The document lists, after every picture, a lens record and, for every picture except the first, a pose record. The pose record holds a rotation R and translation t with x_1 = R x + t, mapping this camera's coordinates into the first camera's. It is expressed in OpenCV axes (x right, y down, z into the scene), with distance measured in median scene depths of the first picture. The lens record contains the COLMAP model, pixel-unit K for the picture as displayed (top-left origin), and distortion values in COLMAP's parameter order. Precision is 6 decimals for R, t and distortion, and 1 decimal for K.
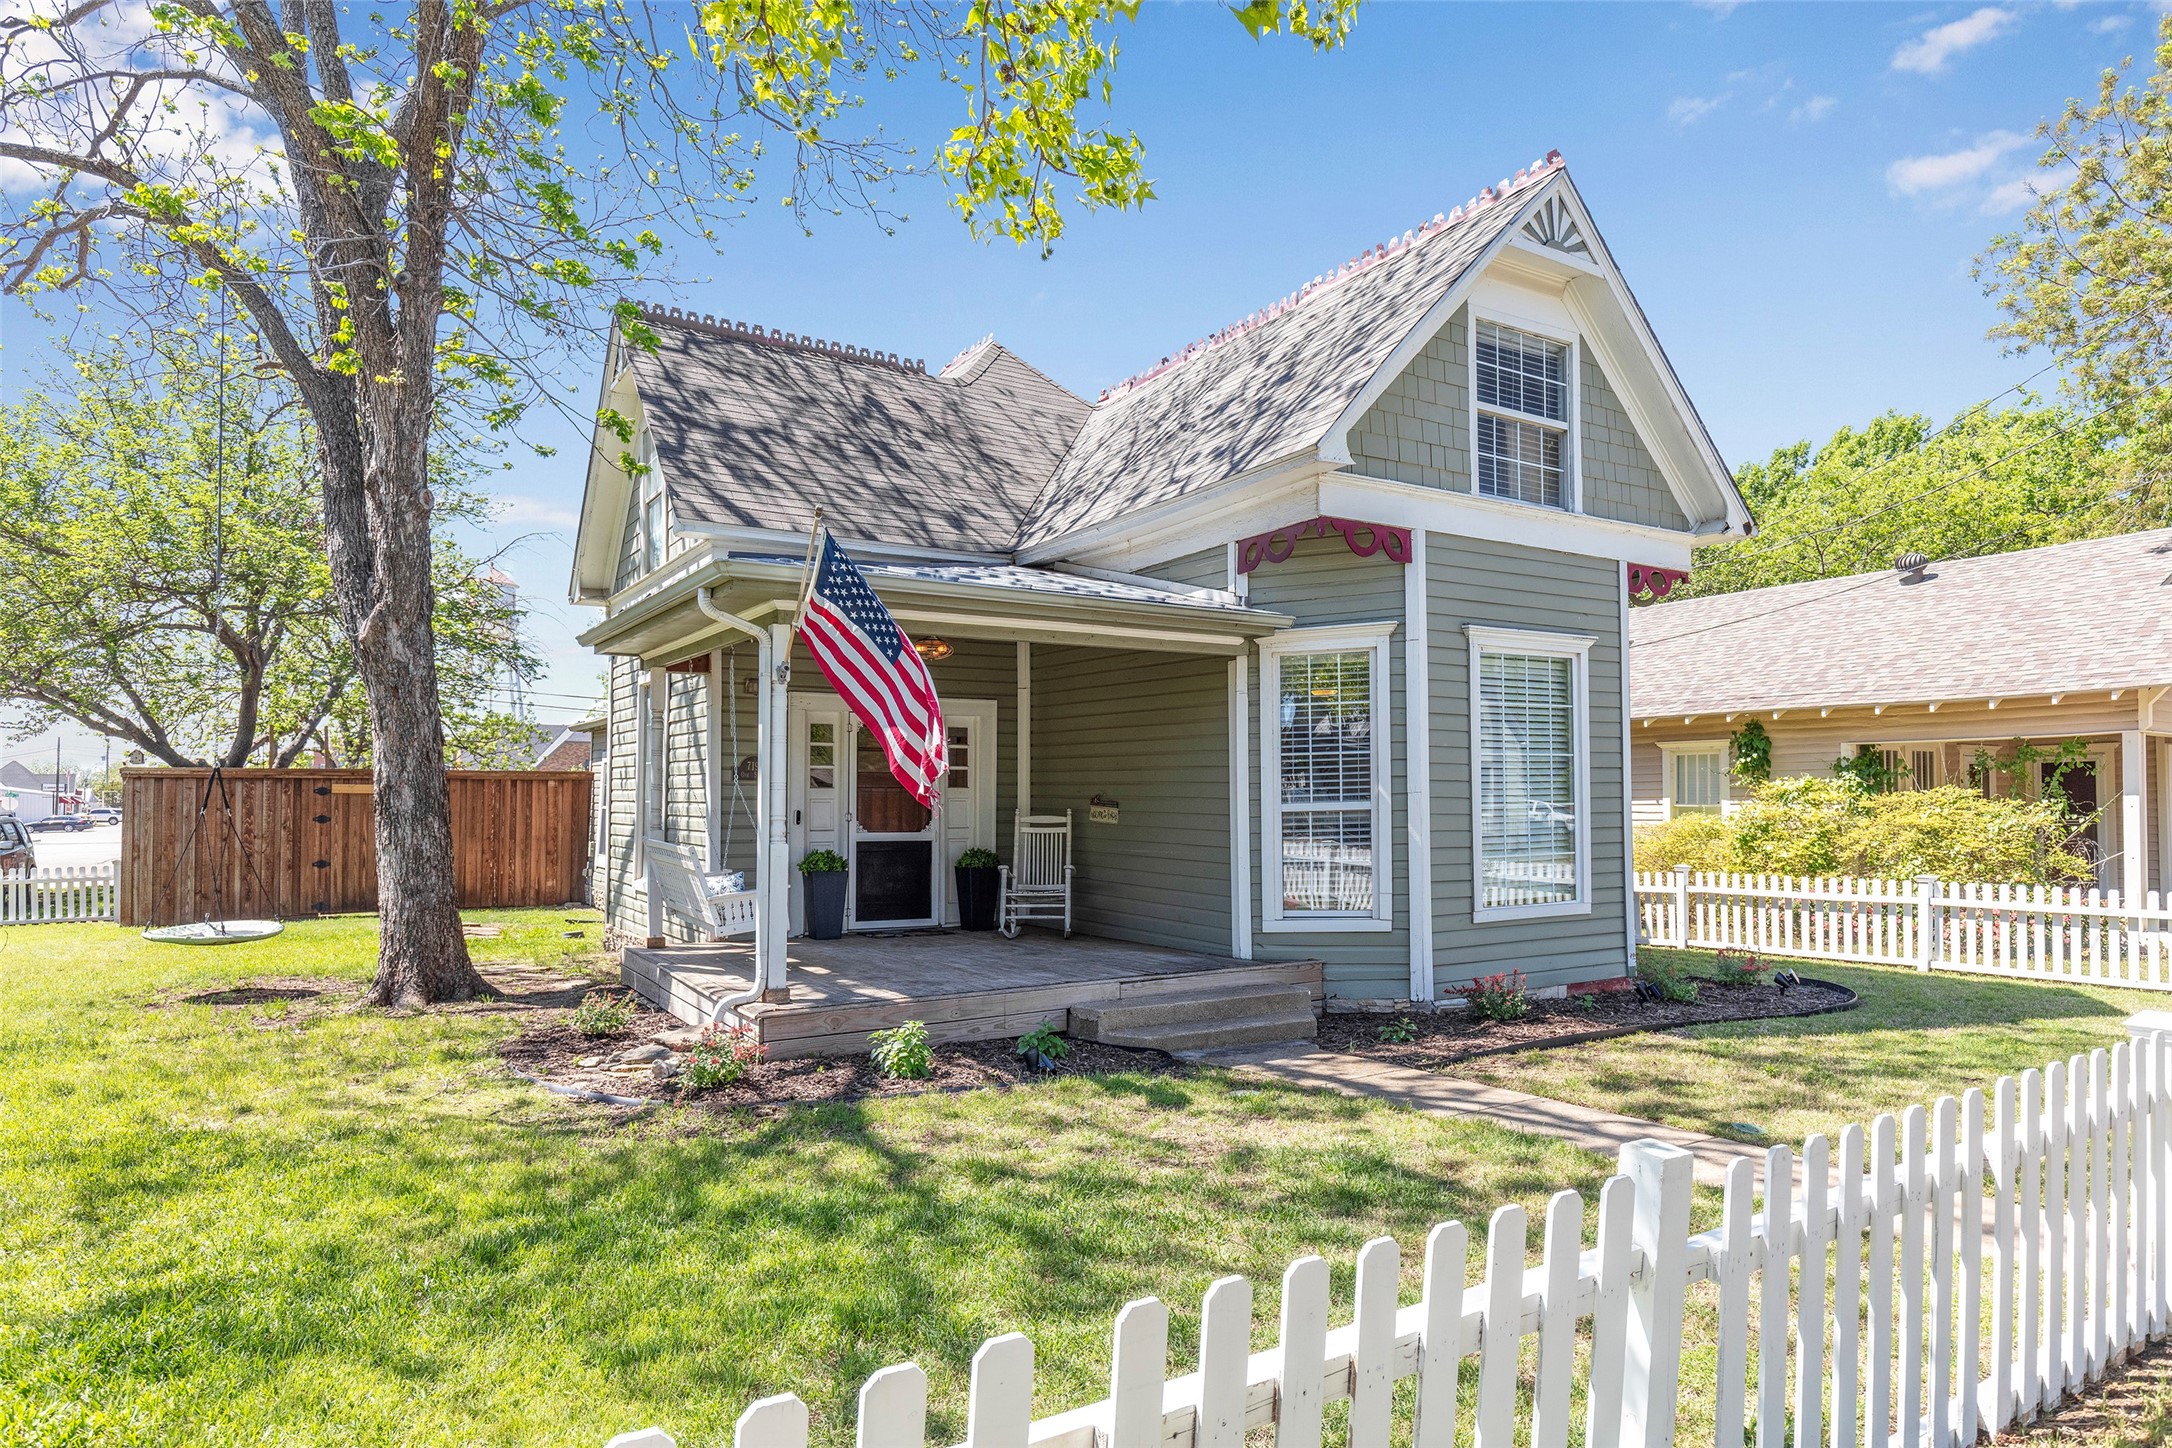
lens RADIAL K [[1277.0, 0, 1130.6], [0, 1277.0, 797.7], [0, 0, 1]] dist [0.009788, 0.002965]
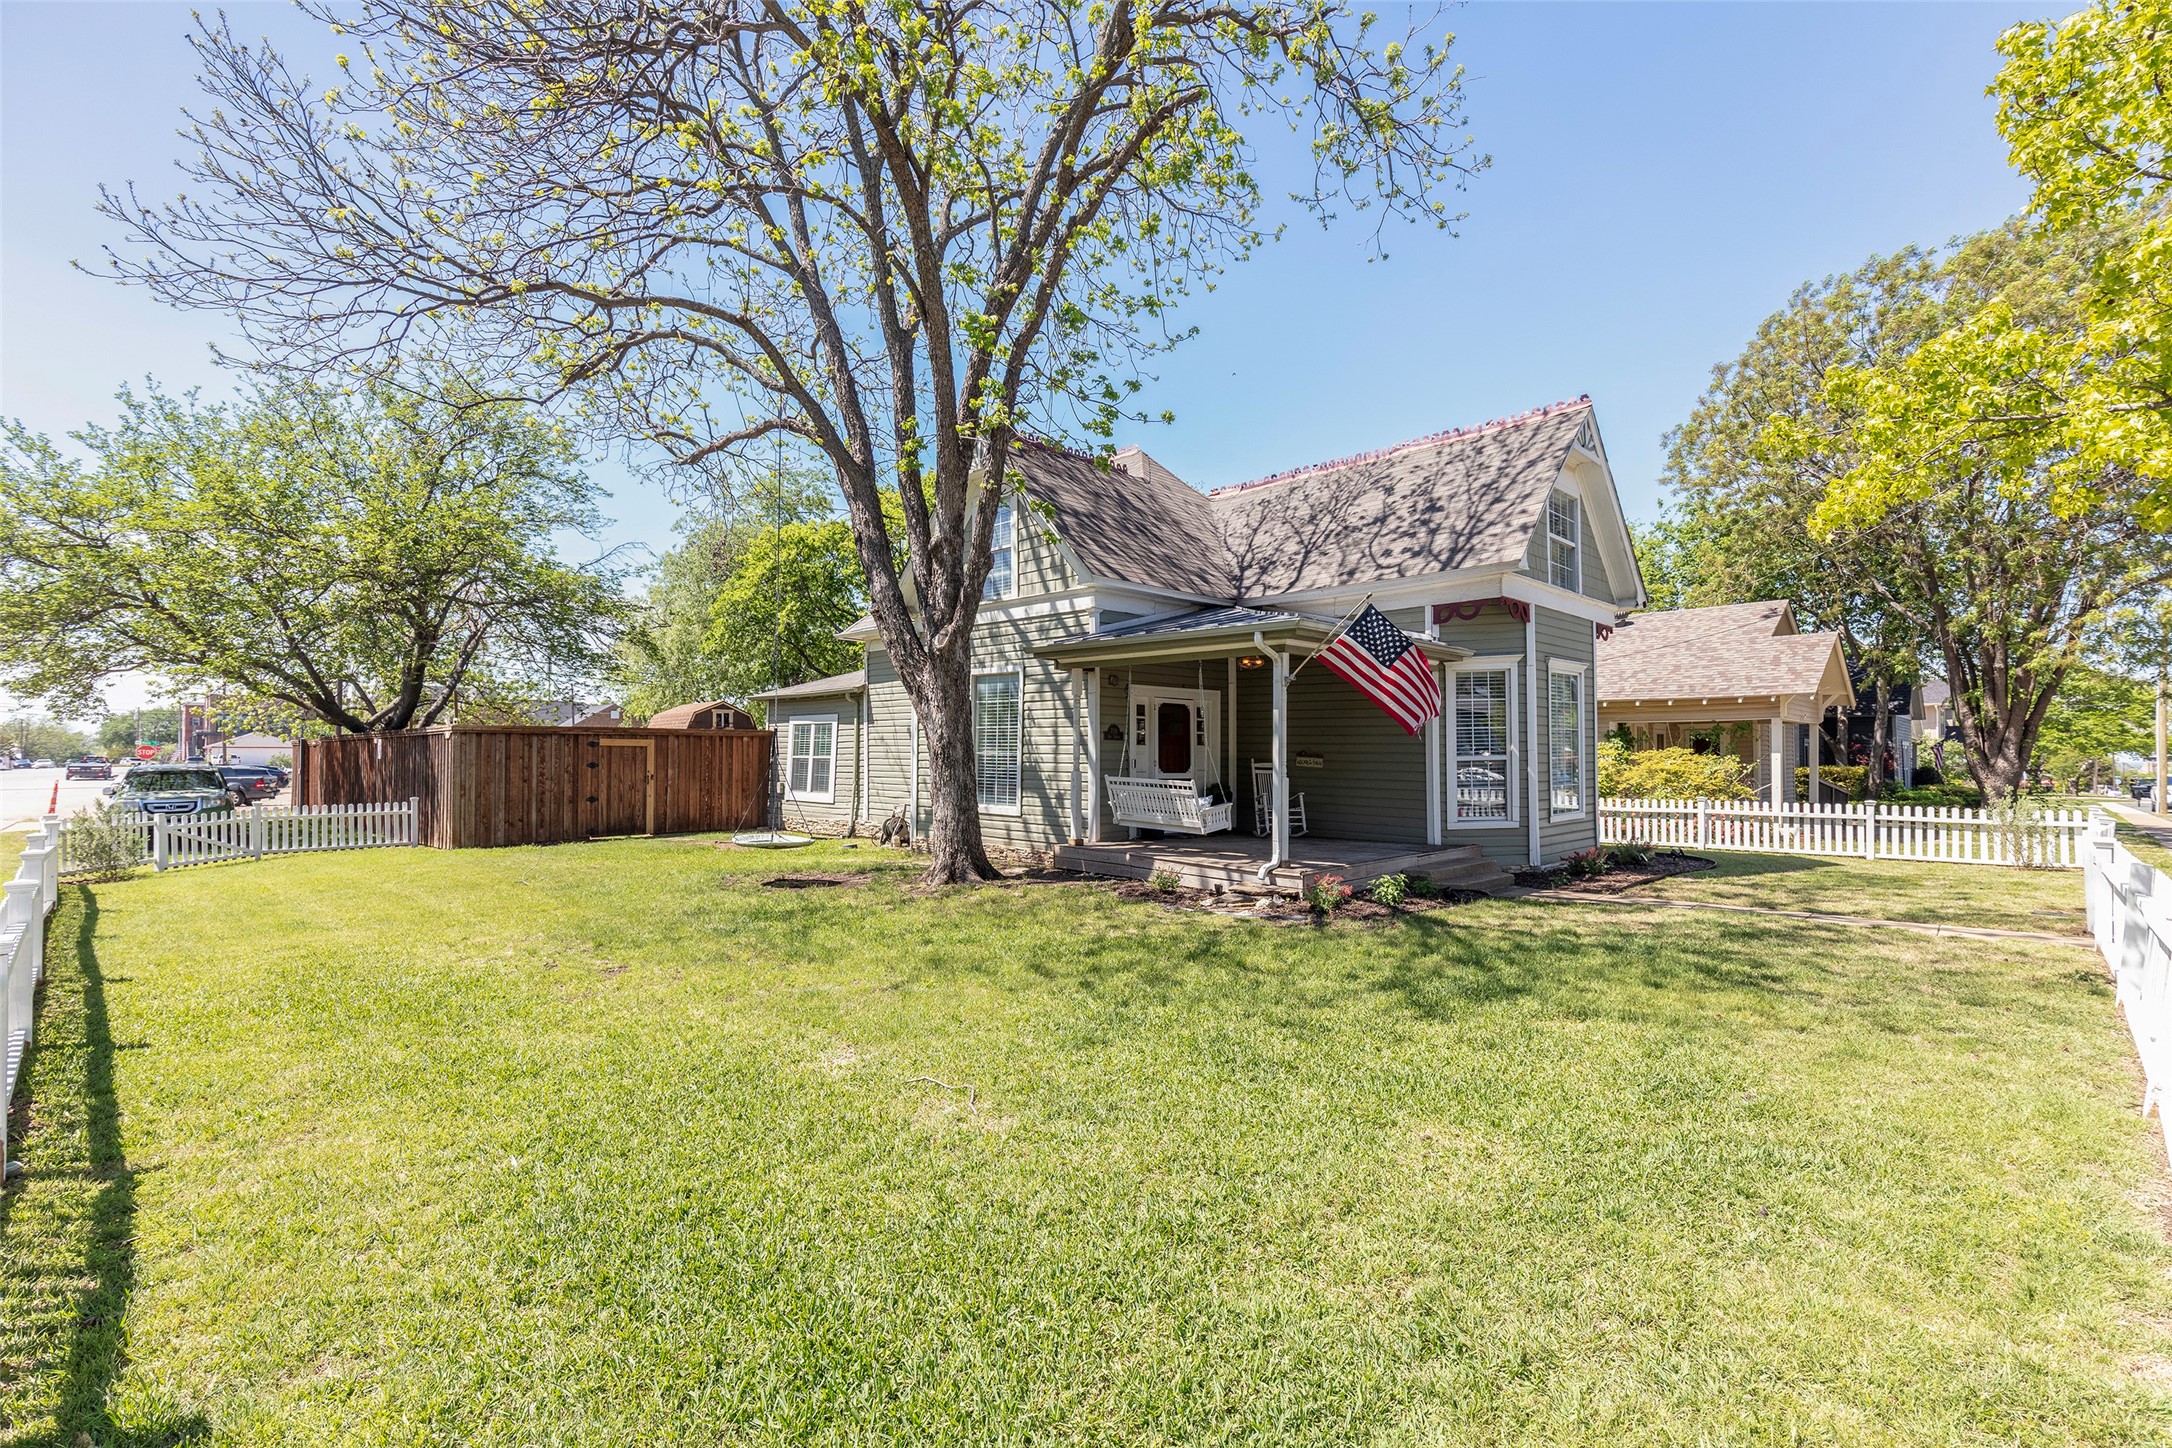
lens RADIAL K [[978.8, 0, 1115.1], [0, 978.8, 749.9], [0, 0, 1]] dist [0.028852, -0.000212]
pose [[0.970502, 0.005060, 0.241041, -0.556895], [-0.004836, 0.999987, -0.001523, 0.000379], [-0.241045, 0.000312, 0.970514, -0.166940]]
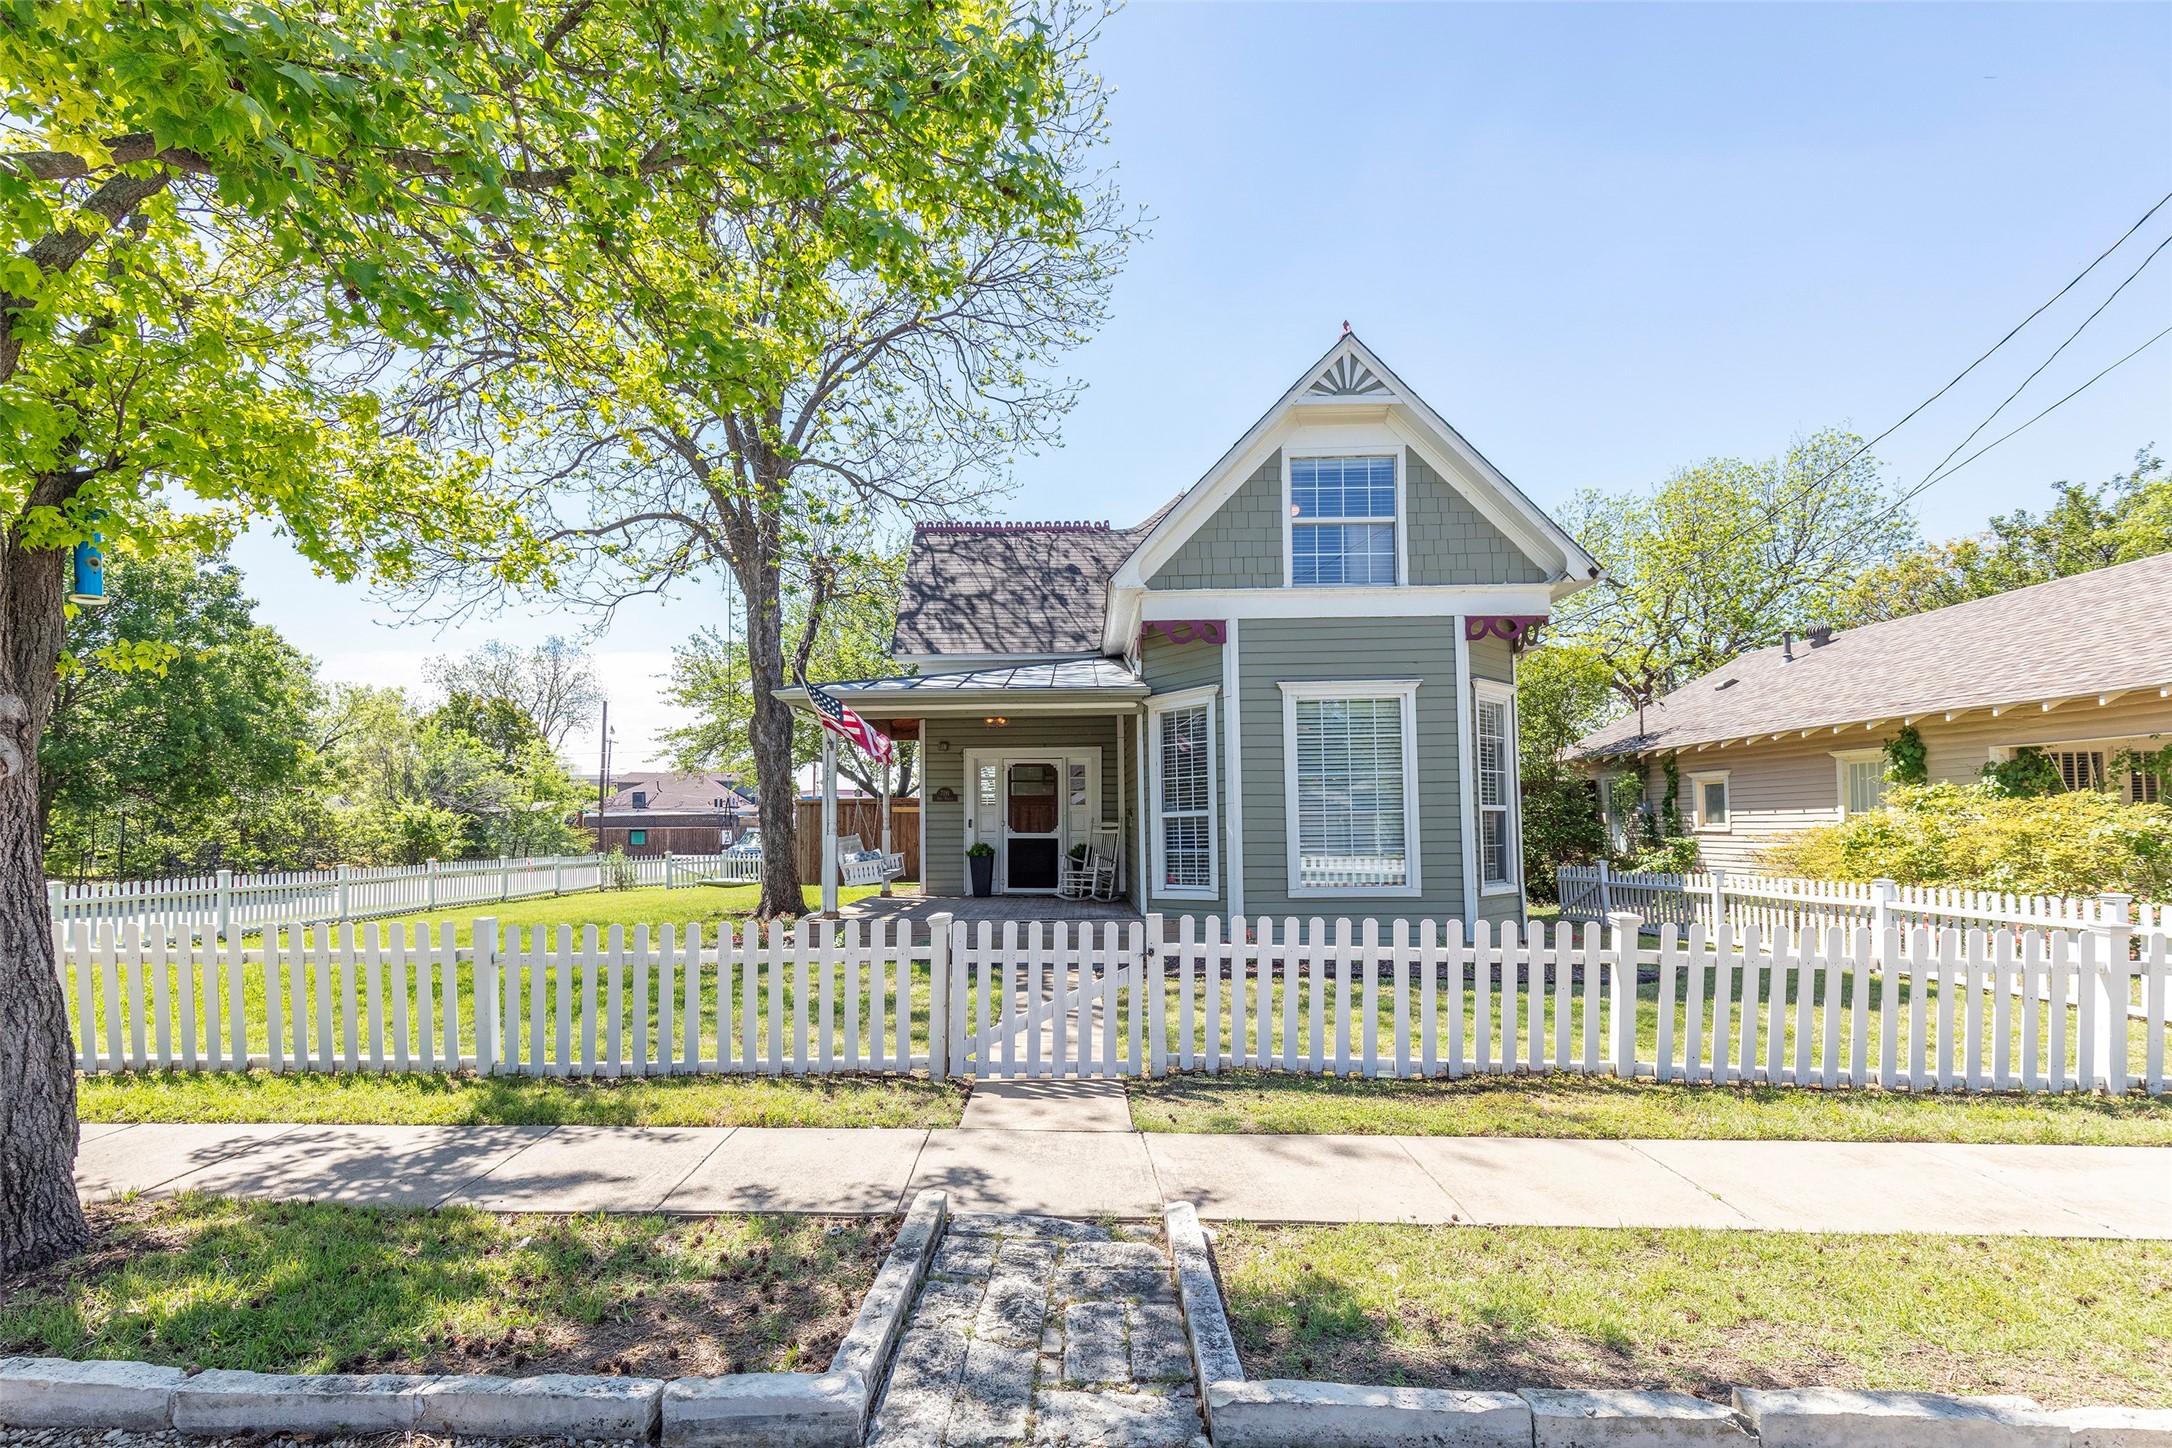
lens RADIAL K [[978.8, 0, 1076.6], [0, 978.8, 797.2], [0, 0, 1]] dist [0.028852, -0.000212]
pose [[0.835911, -0.017181, -0.548596, 0.552919], [0.007270, 0.999769, -0.020234, 0.007890], [0.548817, 0.012926, 0.835843, -0.004579]]
